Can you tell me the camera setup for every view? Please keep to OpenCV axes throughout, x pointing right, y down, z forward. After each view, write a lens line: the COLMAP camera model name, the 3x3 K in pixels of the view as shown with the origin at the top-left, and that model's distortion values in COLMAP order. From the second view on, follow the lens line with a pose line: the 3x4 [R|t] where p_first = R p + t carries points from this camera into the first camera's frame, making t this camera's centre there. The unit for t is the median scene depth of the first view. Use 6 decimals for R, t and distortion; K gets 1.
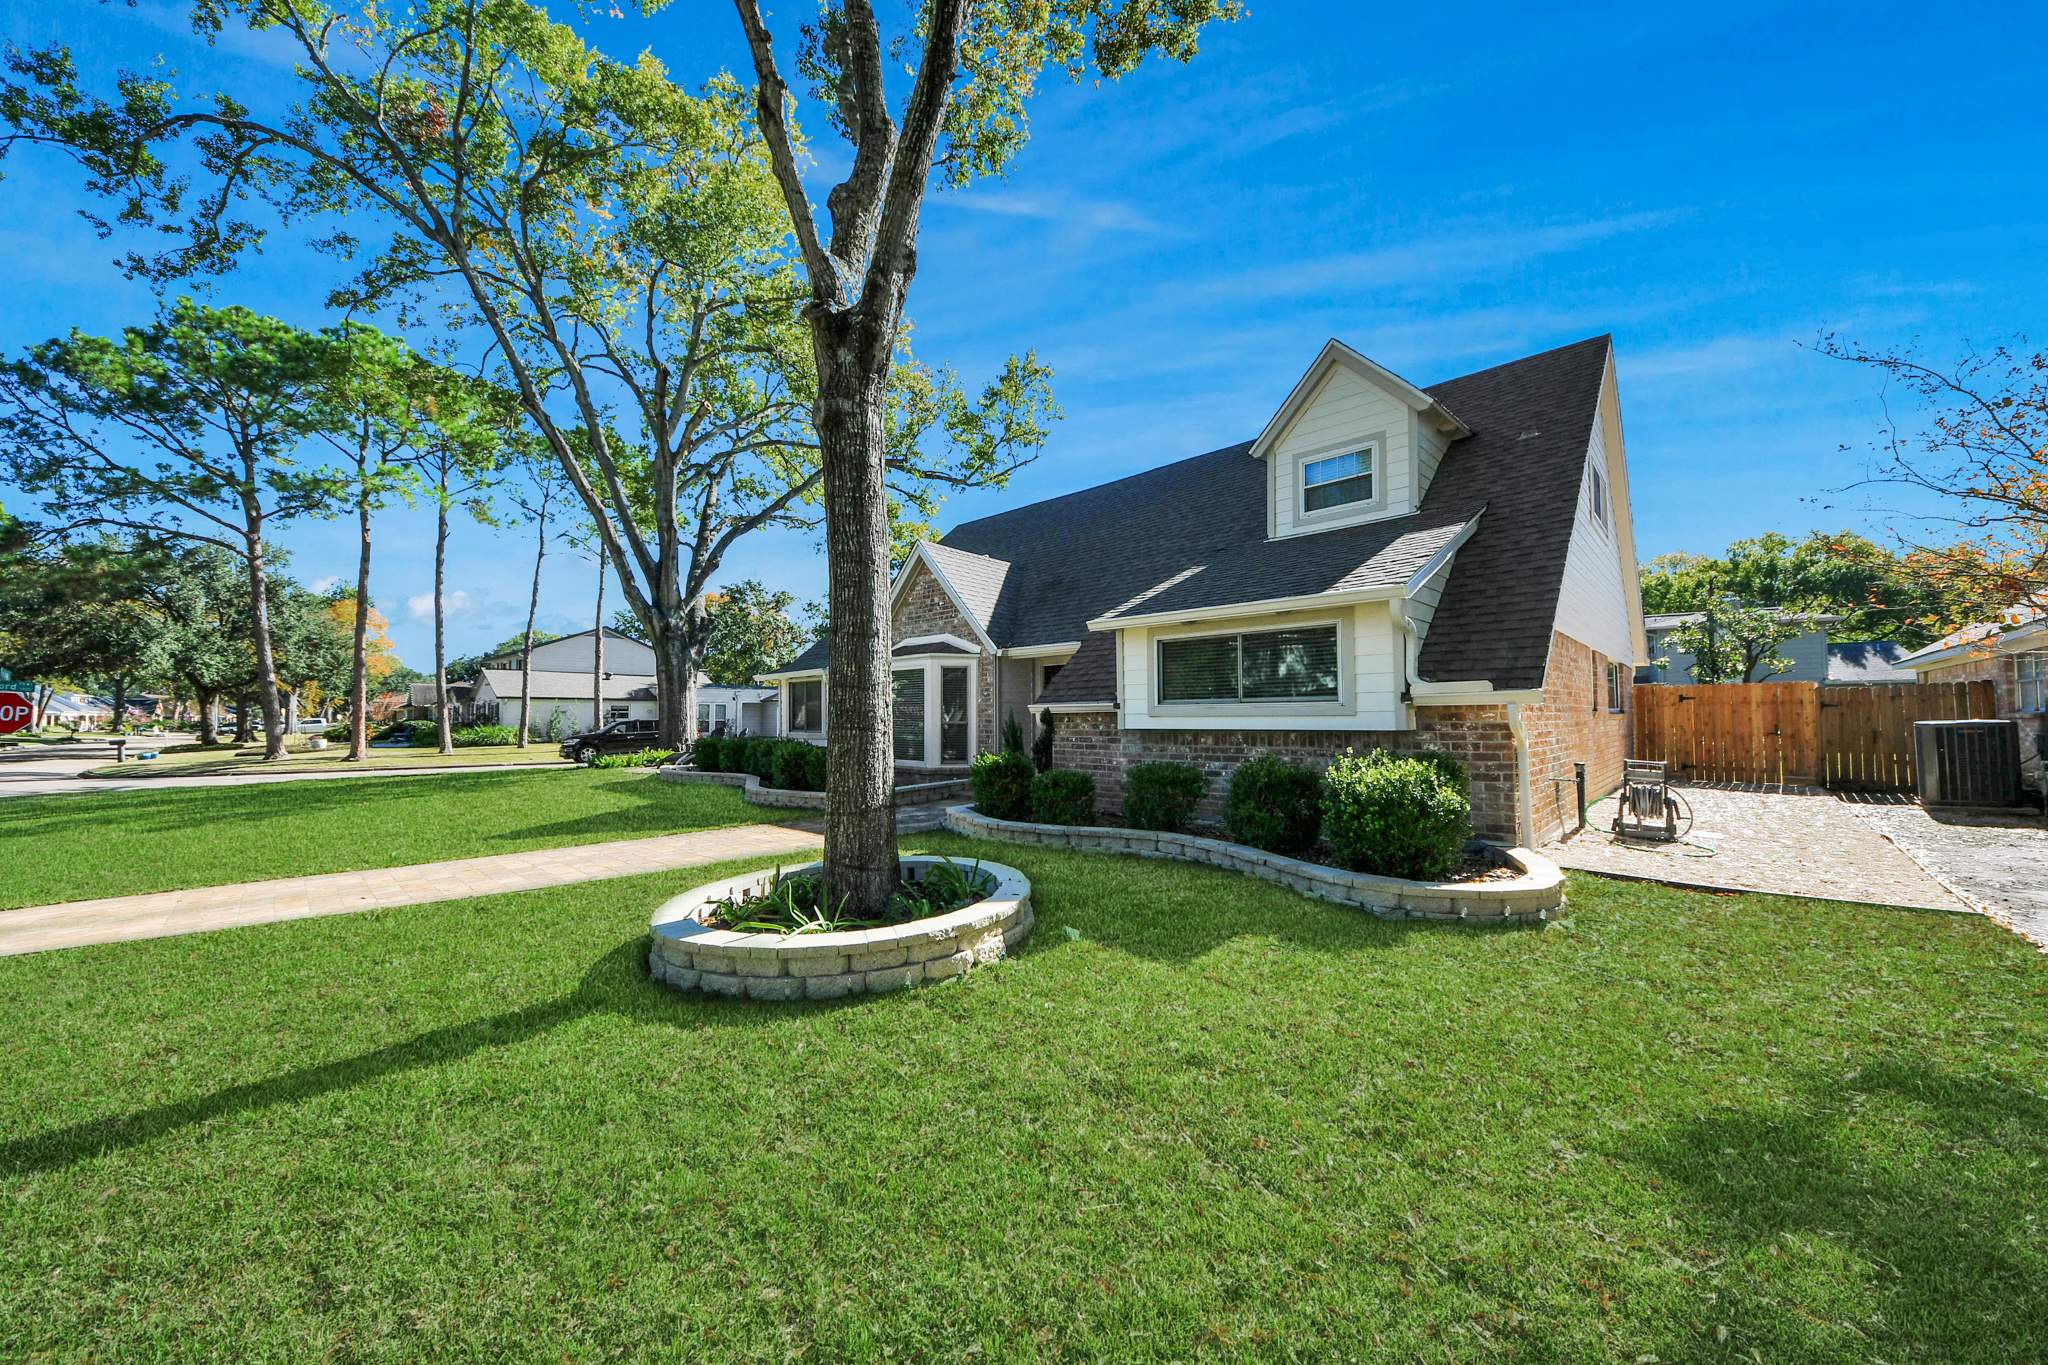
lens RADIAL K [[725.6, 0, 1029.3], [0, 725.6, 691.4], [0, 0, 1]] dist [0.022171, -0.017065]
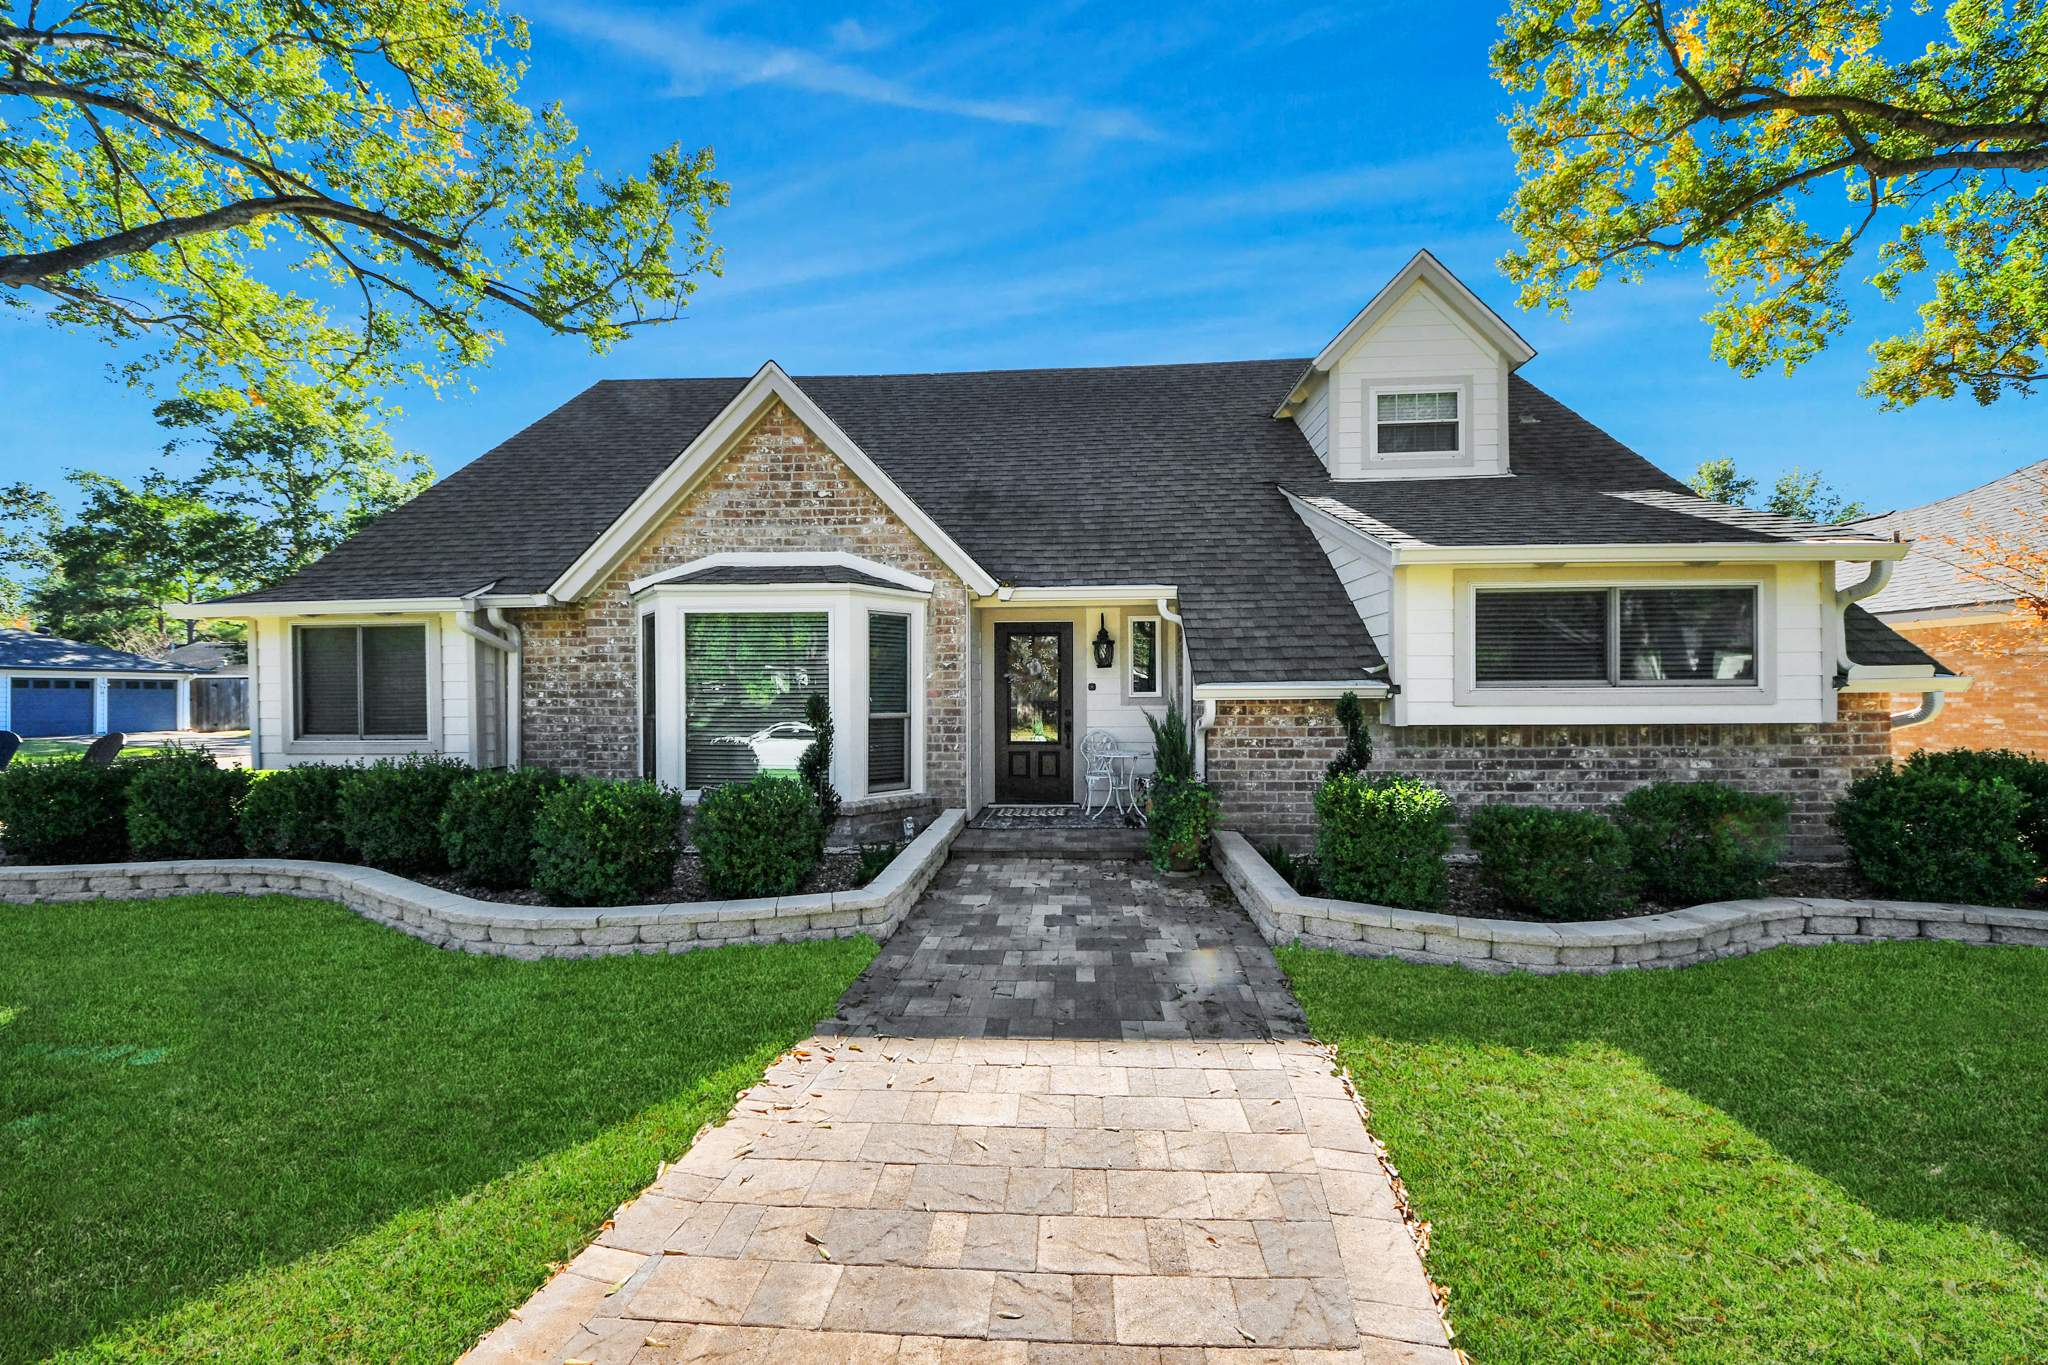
lens RADIAL K [[725.6, 0, 1029.3], [0, 725.6, 691.4], [0, 0, 1]] dist [0.022171, -0.017065]
pose [[0.756826, 0.000055, 0.653617, -0.492082], [-0.021305, 0.999471, 0.024586, 0.011843], [-0.653269, -0.032533, 0.756426, 0.671882]]
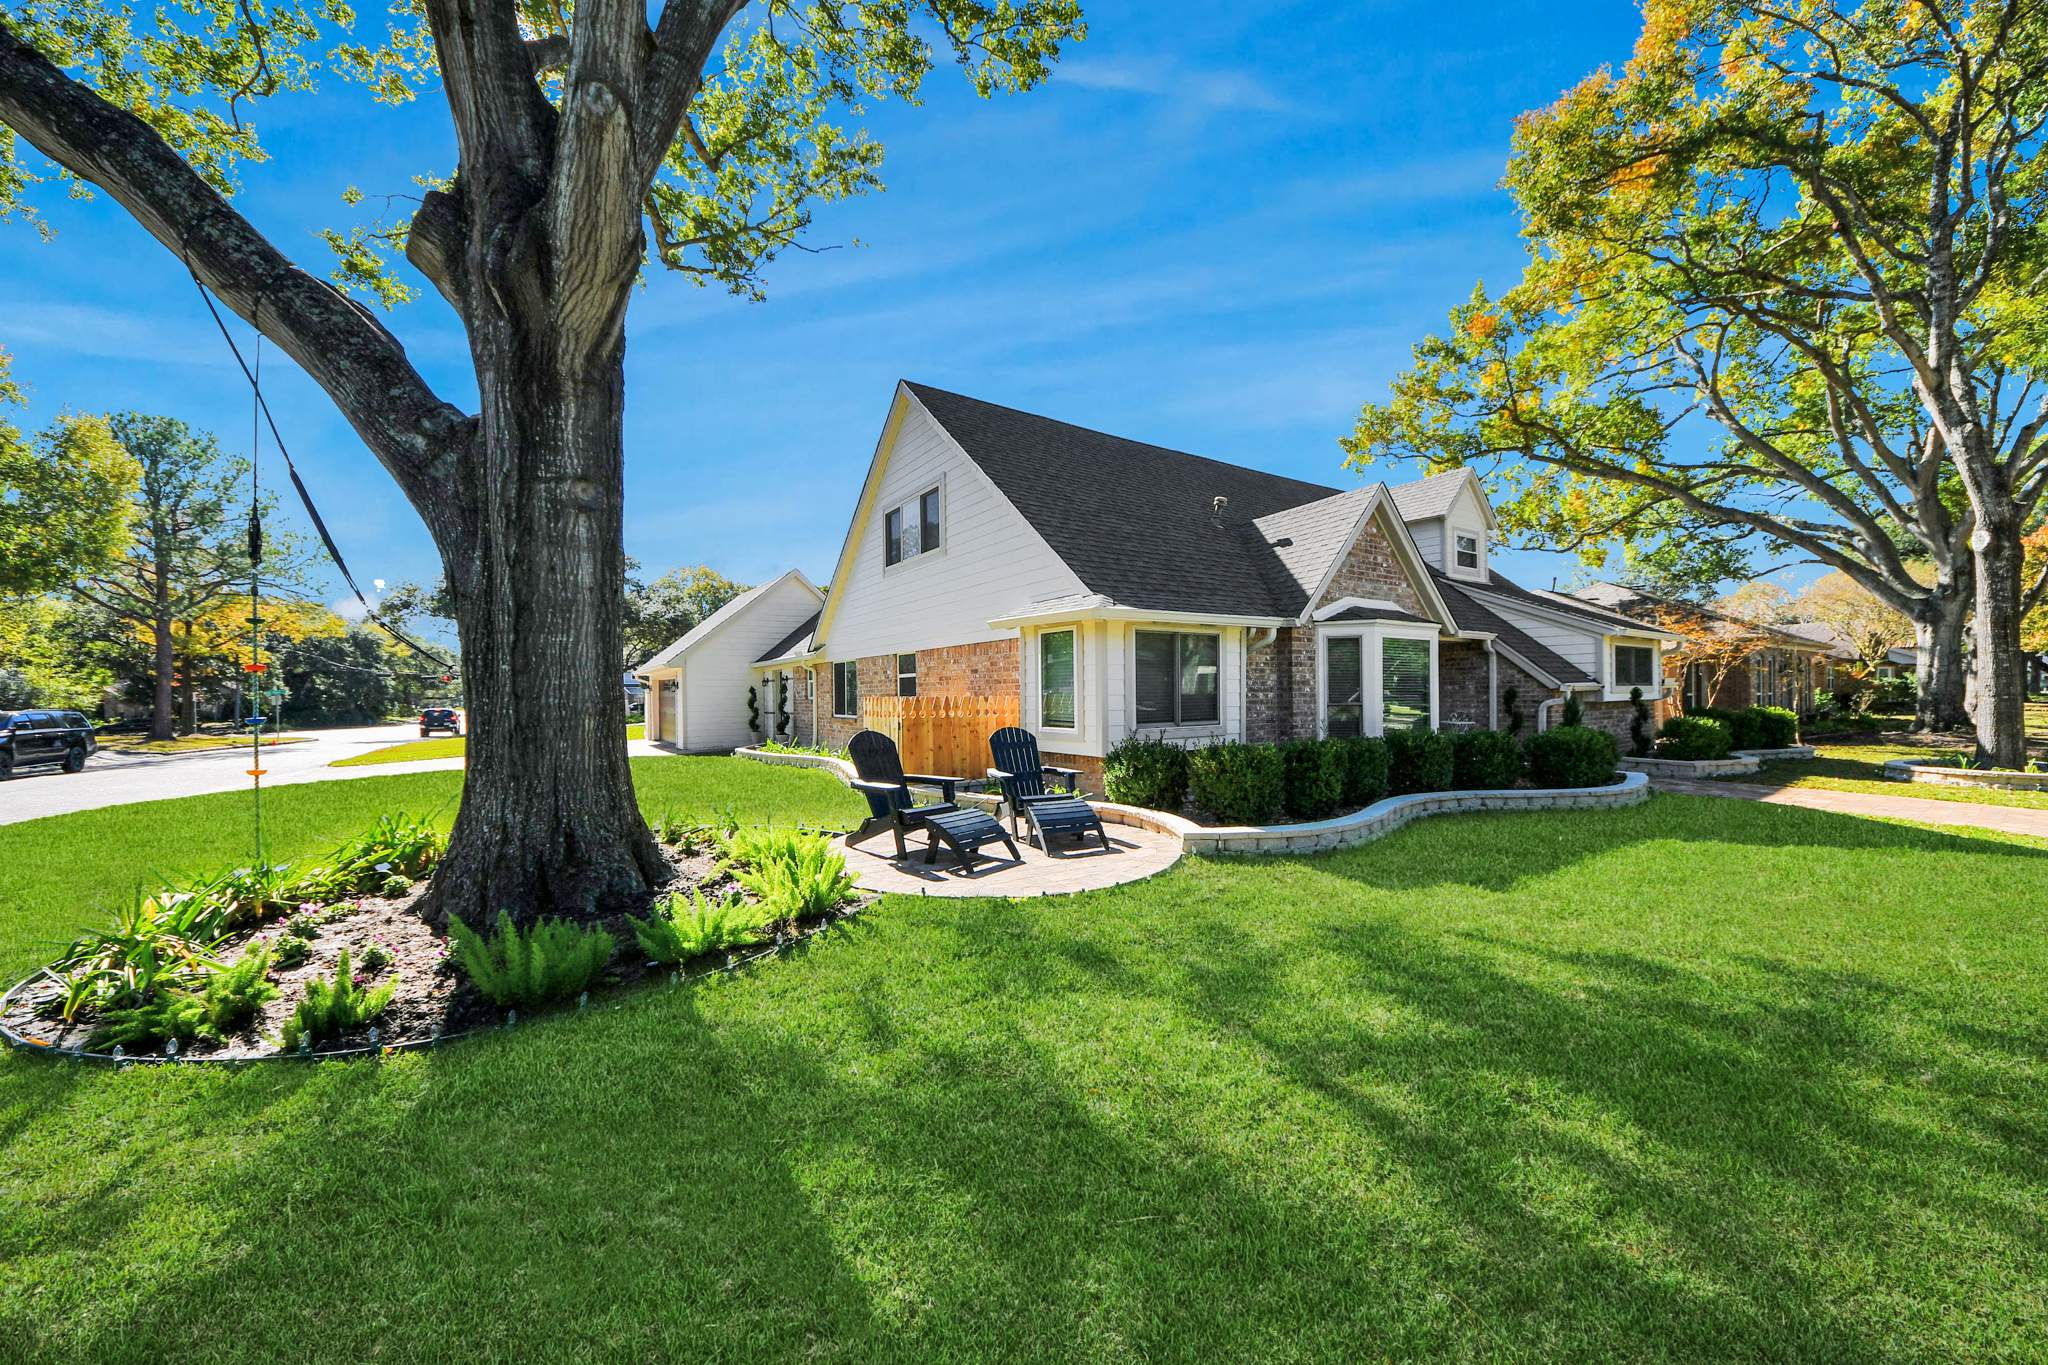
lens RADIAL K [[725.3, 0, 1033.7], [0, 725.3, 694.2], [0, 0, 1]] dist [0.021016, -0.021696]
pose [[0.194859, 0.002661, 0.980828, -1.462082], [-0.024669, 0.999693, 0.002189, 0.057585], [-0.980521, -0.024623, 0.194865, 1.703690]]
